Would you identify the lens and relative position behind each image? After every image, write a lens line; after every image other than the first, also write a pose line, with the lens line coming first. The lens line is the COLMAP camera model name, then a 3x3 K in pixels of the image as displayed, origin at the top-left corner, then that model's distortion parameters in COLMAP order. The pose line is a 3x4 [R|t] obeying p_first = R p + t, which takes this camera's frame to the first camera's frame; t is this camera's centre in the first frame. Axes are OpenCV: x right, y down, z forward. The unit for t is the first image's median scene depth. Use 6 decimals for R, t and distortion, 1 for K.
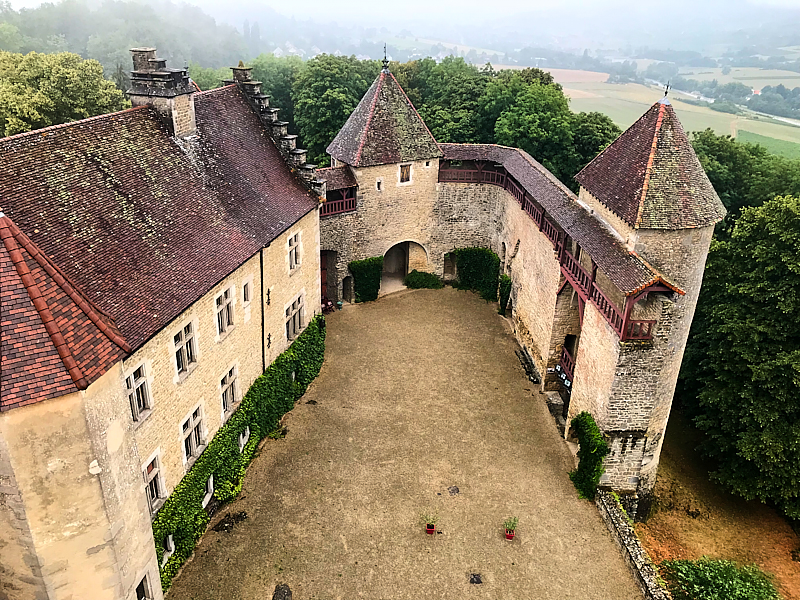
lens RADIAL K [[656.3, 0, 400.0], [0, 656.3, 300.0], [0, 0, 1]] dist [0.145623, -0.160031]
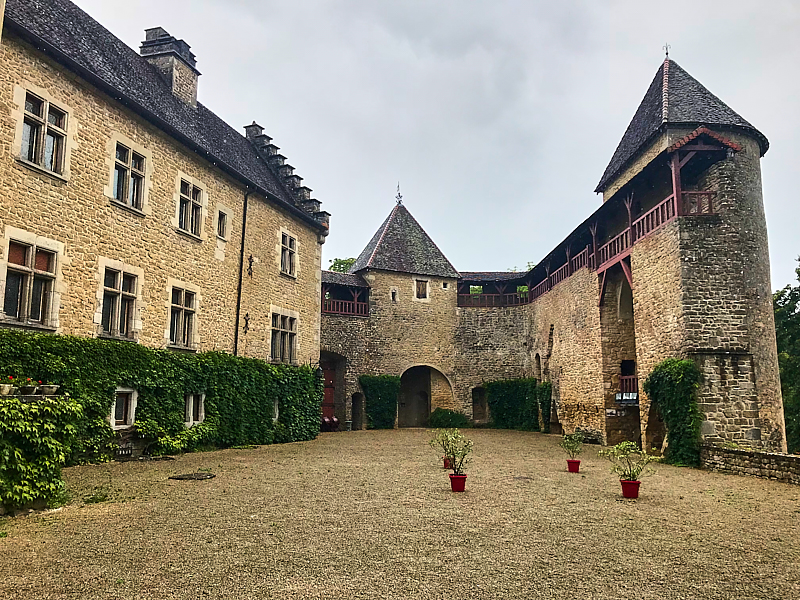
lens RADIAL K [[656.3, 0, 400.0], [0, 656.3, 300.0], [0, 0, 1]] dist [0.145623, -0.160031]
pose [[0.997751, -0.044338, -0.050276, 0.023958], [0.008146, 0.824645, -0.565592, 0.356404], [0.066537, 0.563910, 0.823151, 0.229450]]
